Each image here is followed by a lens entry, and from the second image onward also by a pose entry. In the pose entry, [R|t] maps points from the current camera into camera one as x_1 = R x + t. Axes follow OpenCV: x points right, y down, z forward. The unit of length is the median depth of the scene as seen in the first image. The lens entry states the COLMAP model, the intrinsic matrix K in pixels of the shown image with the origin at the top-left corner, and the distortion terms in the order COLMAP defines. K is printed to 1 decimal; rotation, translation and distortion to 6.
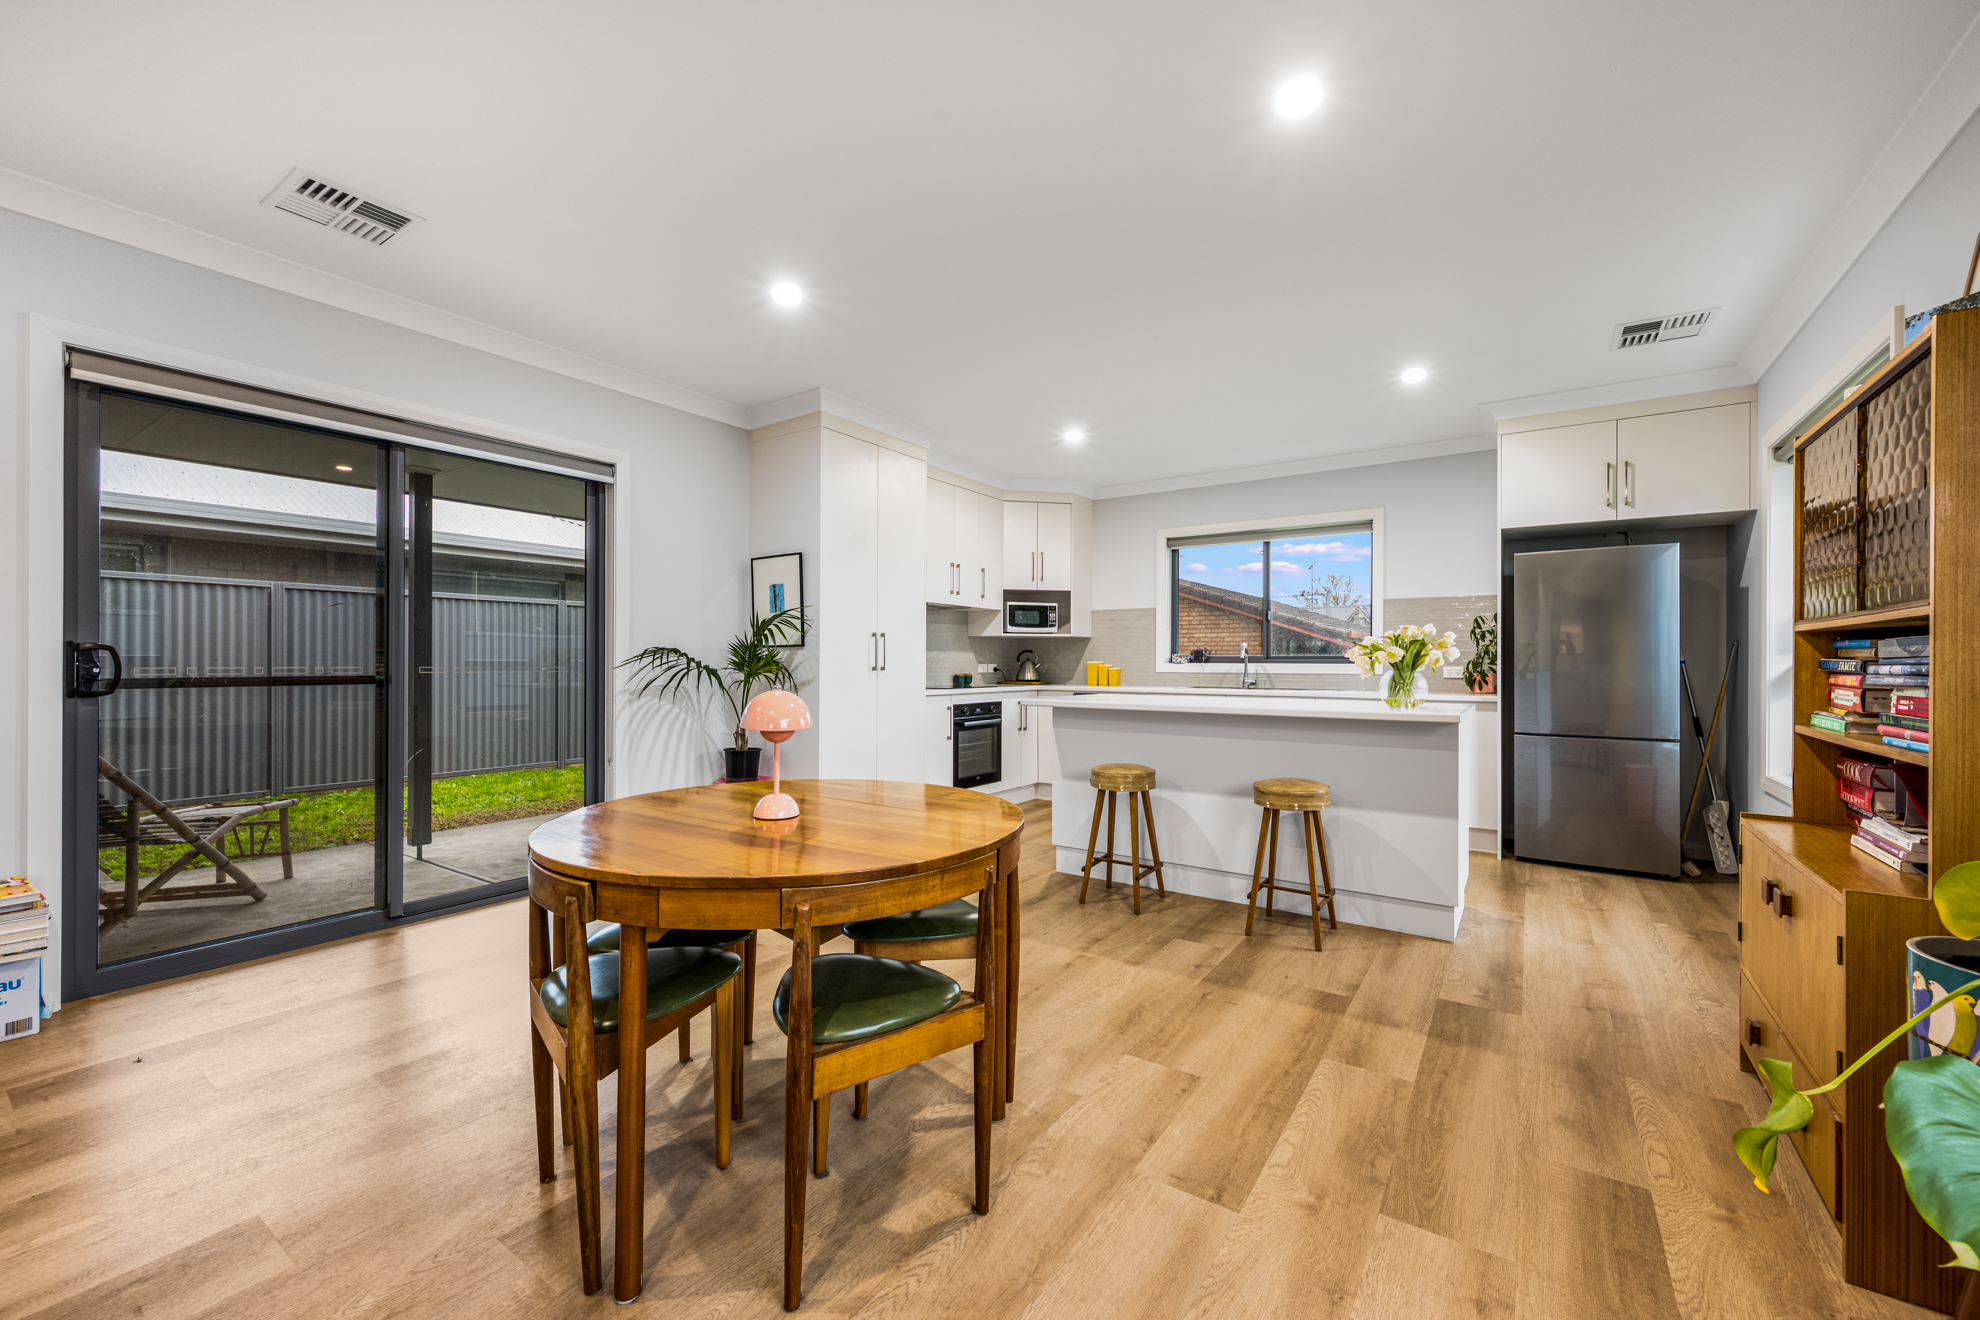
lens RADIAL K [[786.9, 0, 991.0], [0, 786.9, 657.2], [0, 0, 1]] dist [0.003225, -0.000122]
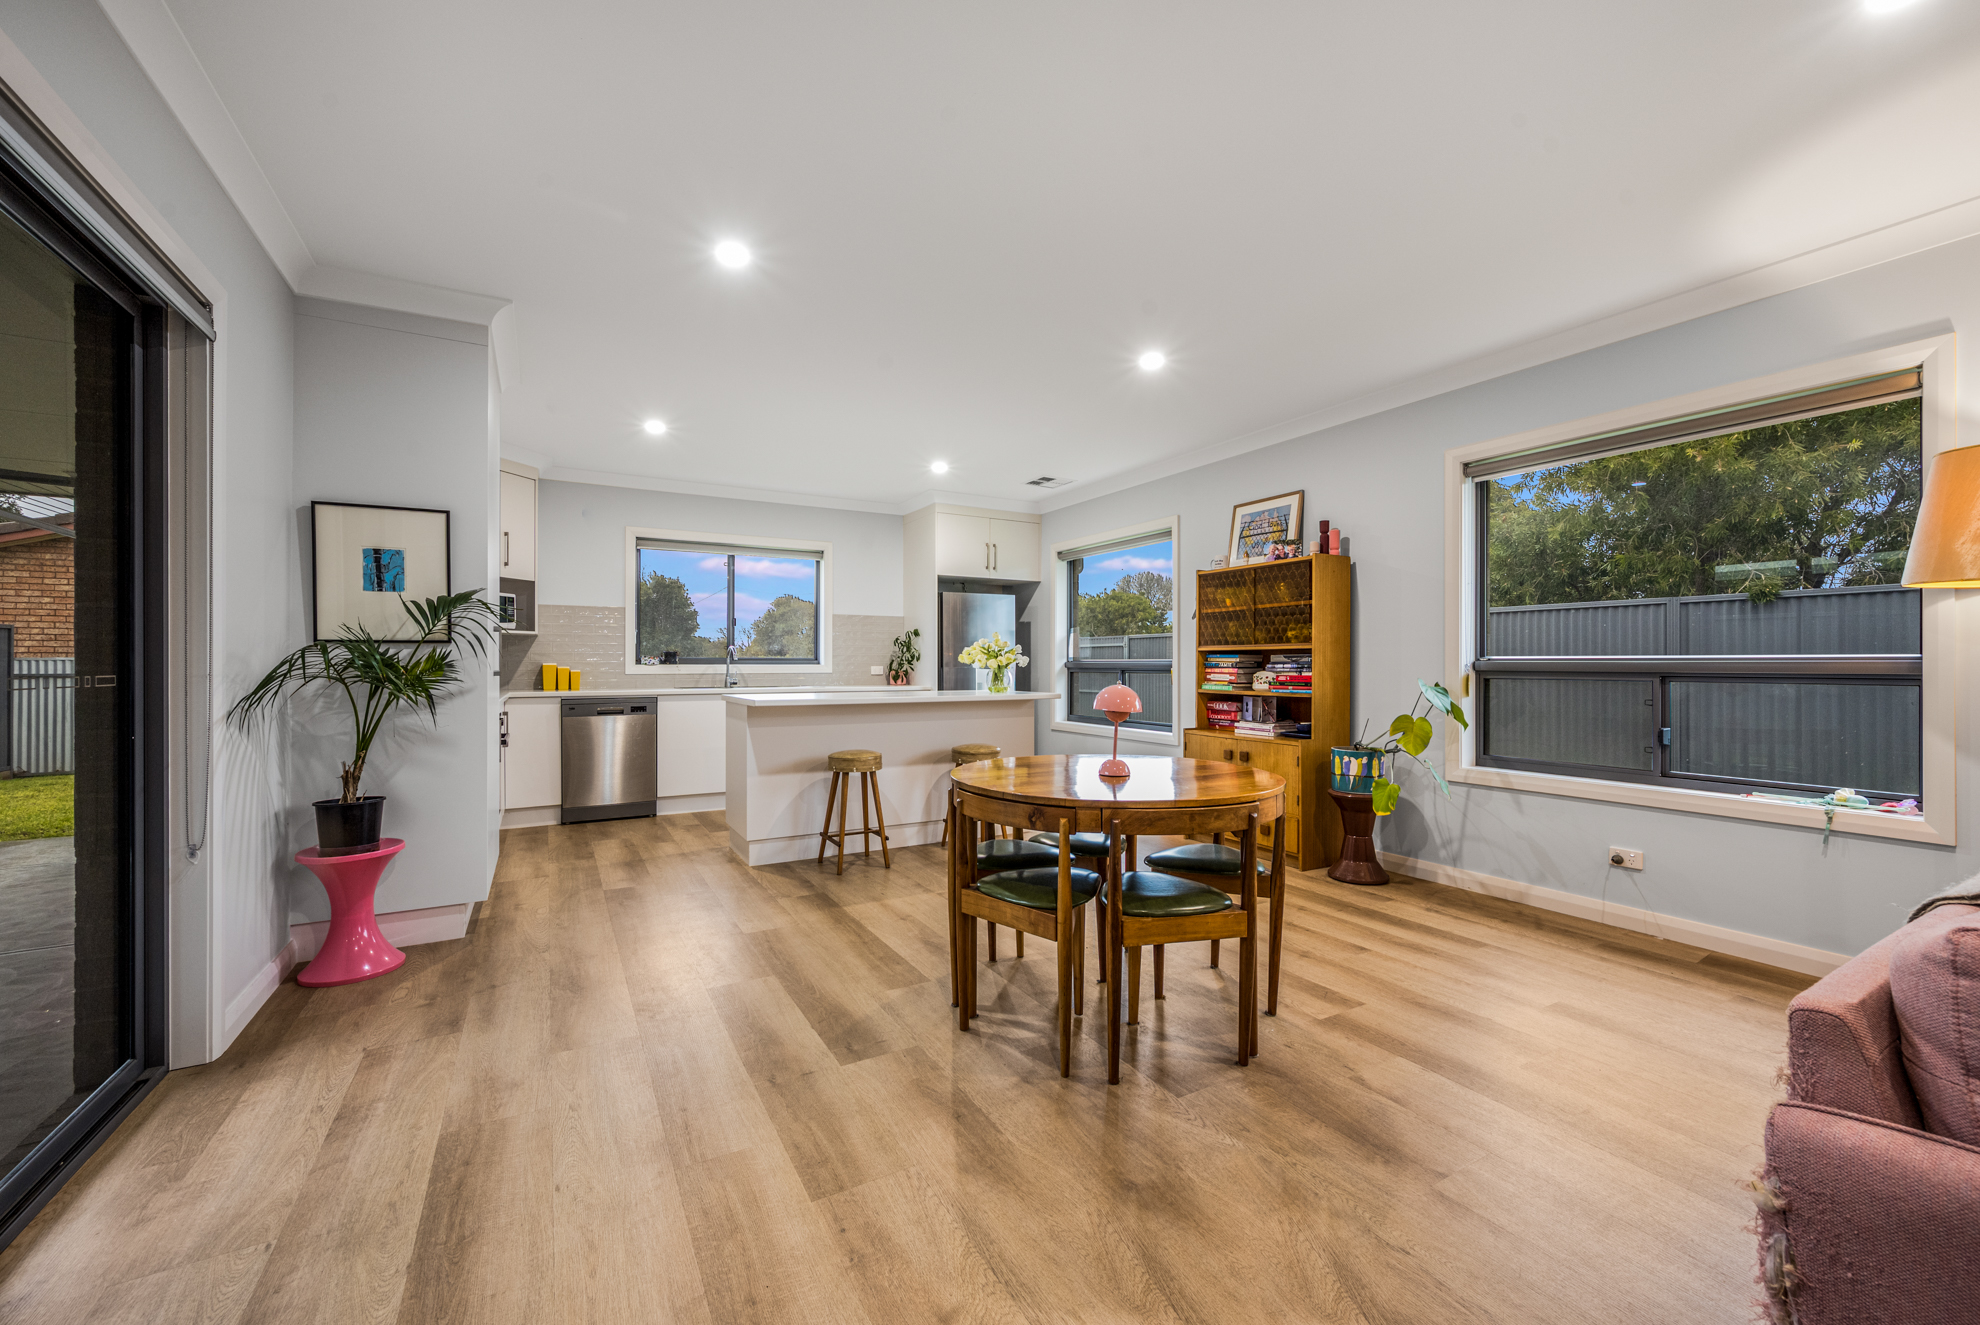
lens RADIAL K [[786.9, 0, 1003.3], [0, 786.9, 672.6], [0, 0, 1]] dist [0.003225, -0.000122]
pose [[0.434691, -0.014864, 0.900457, -0.477915], [-0.006307, 0.999789, 0.019548, -0.004662], [-0.900558, -0.014176, 0.434505, 0.168917]]
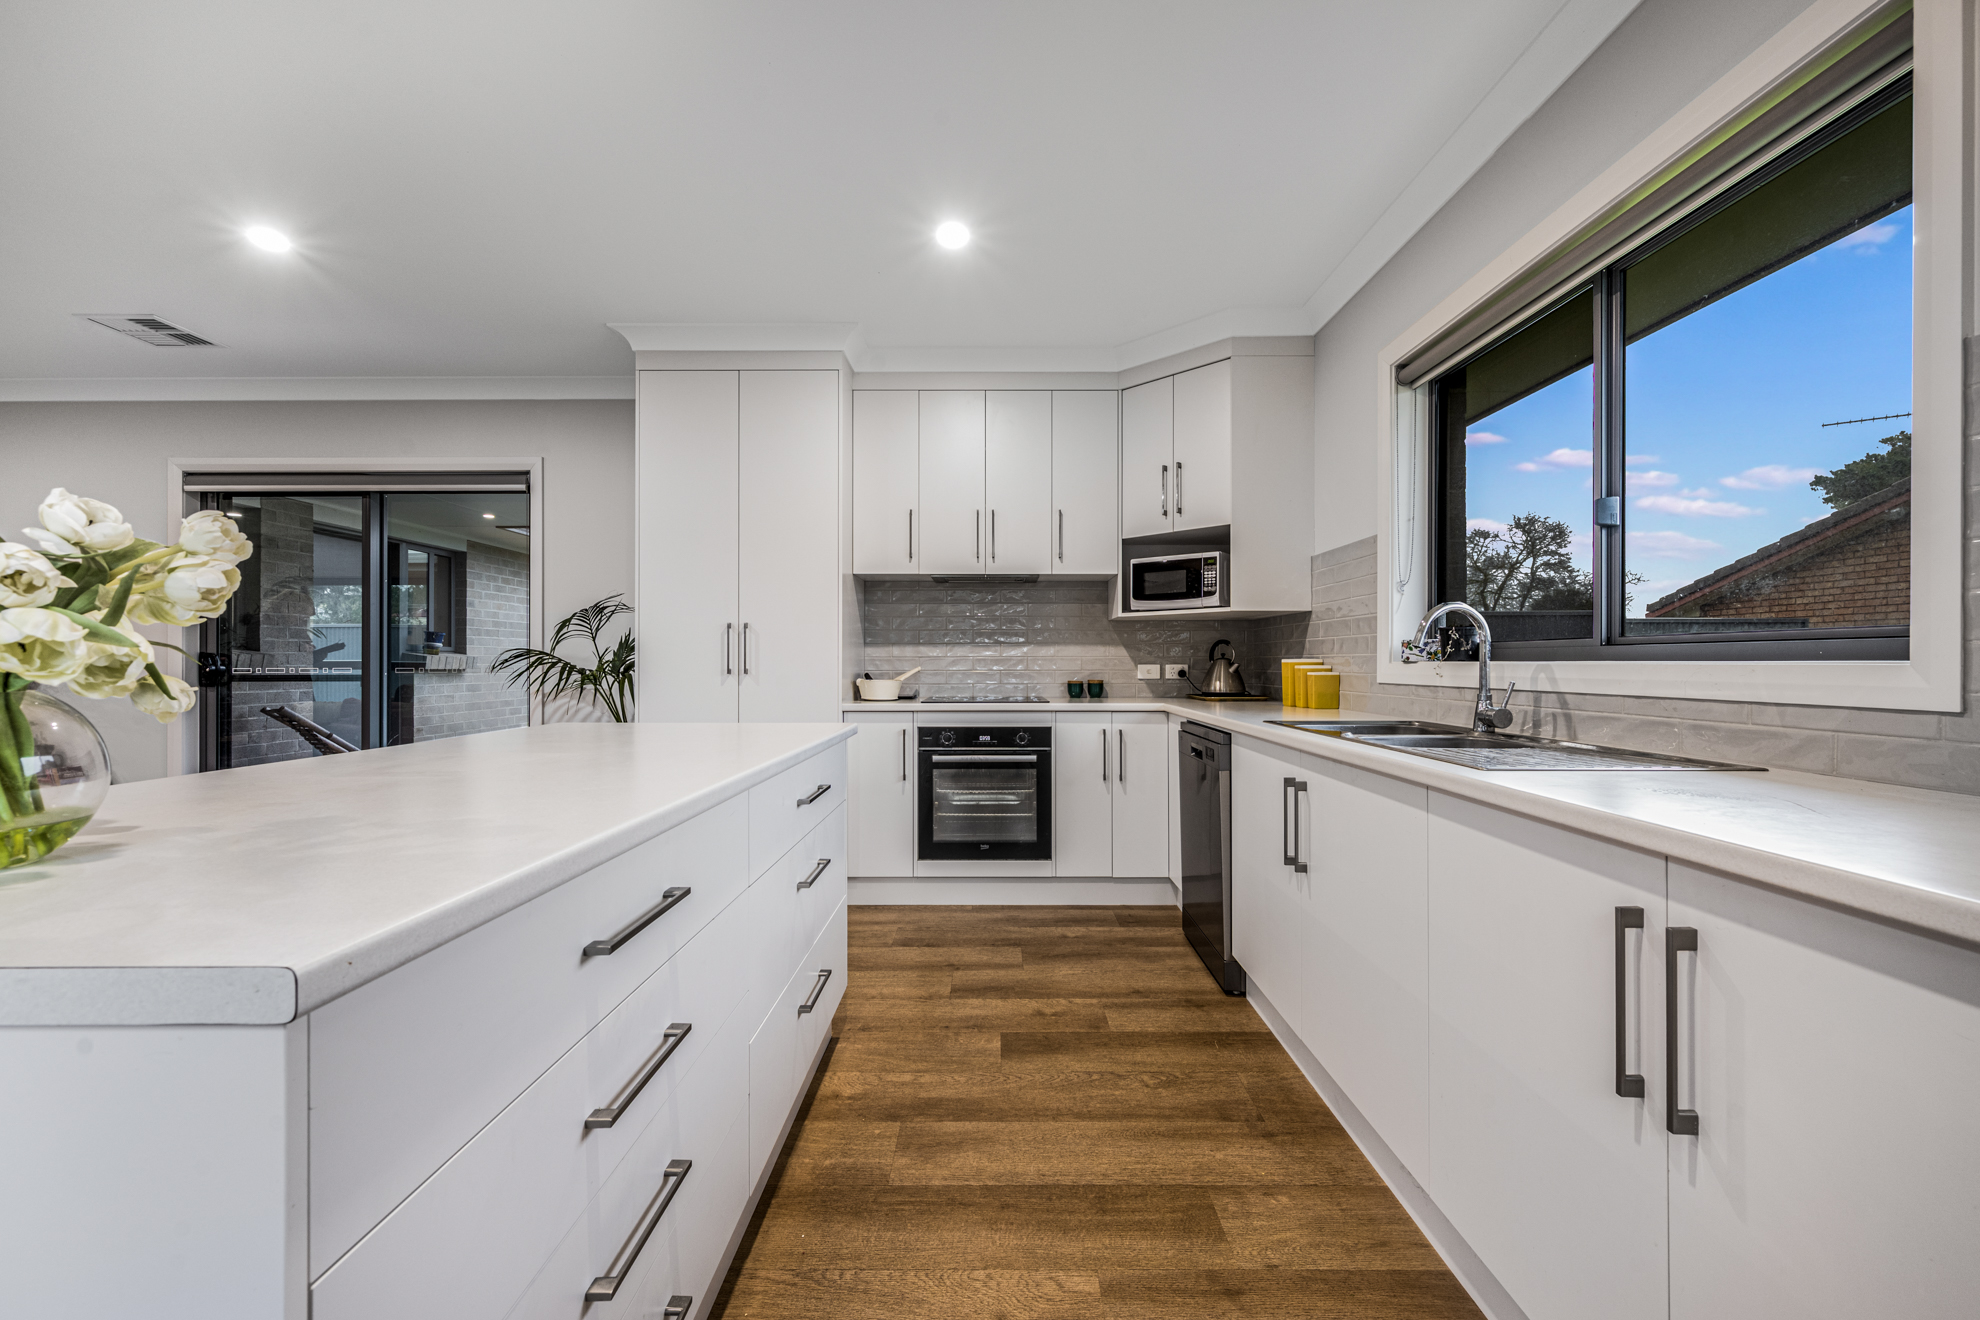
lens RADIAL K [[786.9, 0, 984.8], [0, 786.9, 655.1], [0, 0, 1]] dist [0.003225, -0.000122]
pose [[0.563724, -0.009989, -0.825903, 0.465396], [0.009029, 0.999942, -0.005931, 0.004370], [0.825914, -0.004113, 0.563781, 0.599917]]
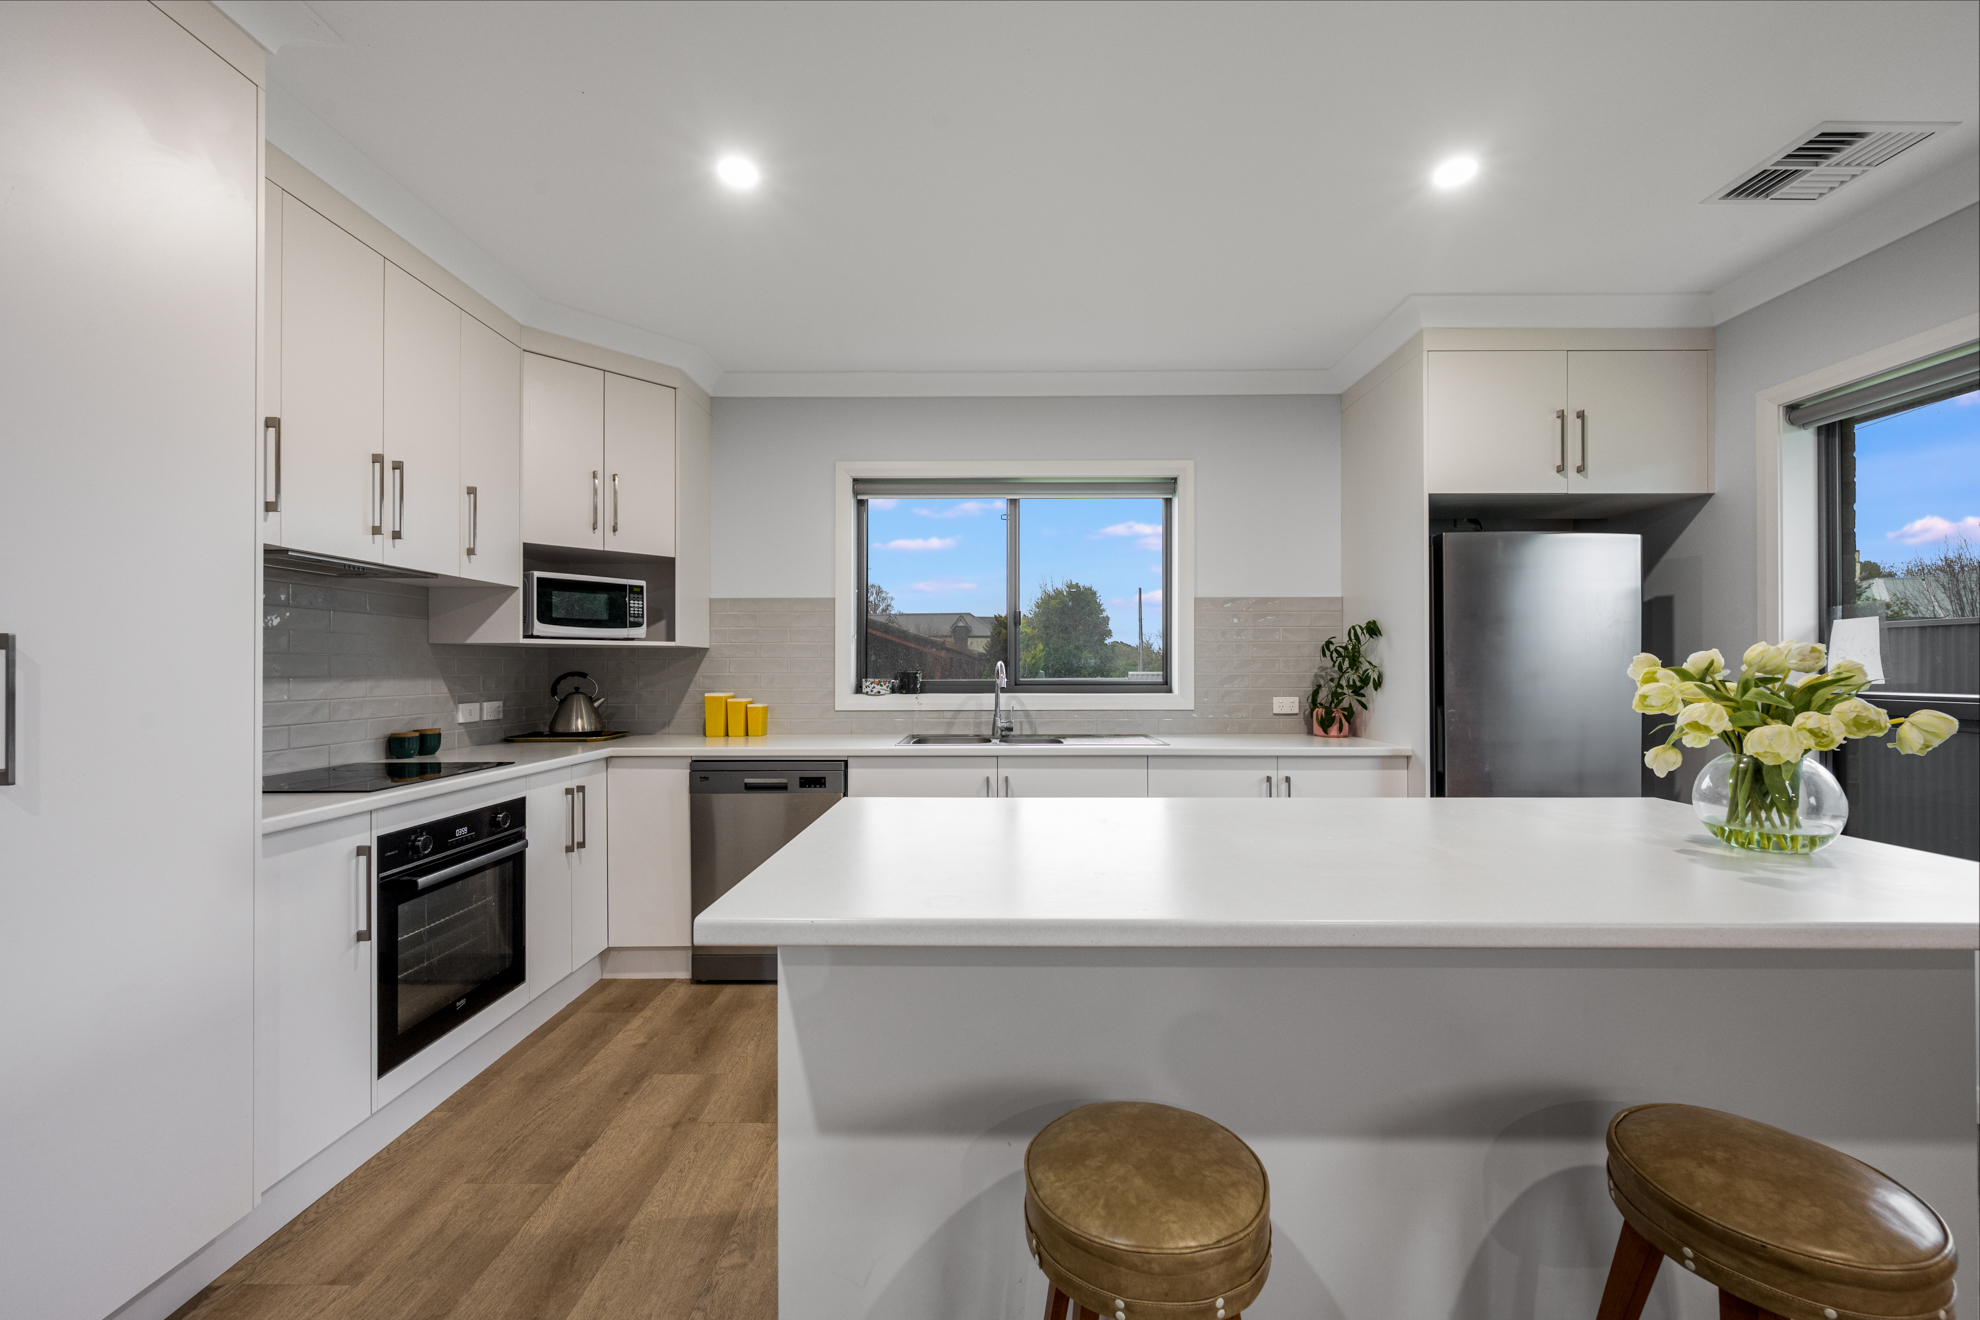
lens RADIAL K [[786.9, 0, 997.8], [0, 786.9, 661.1], [0, 0, 1]] dist [0.003225, -0.000122]
pose [[0.827777, -0.001263, 0.561056, -0.013508], [0.000775, 0.999999, 0.001108, -0.017948], [-0.561056, -0.000483, 0.827777, 0.480538]]
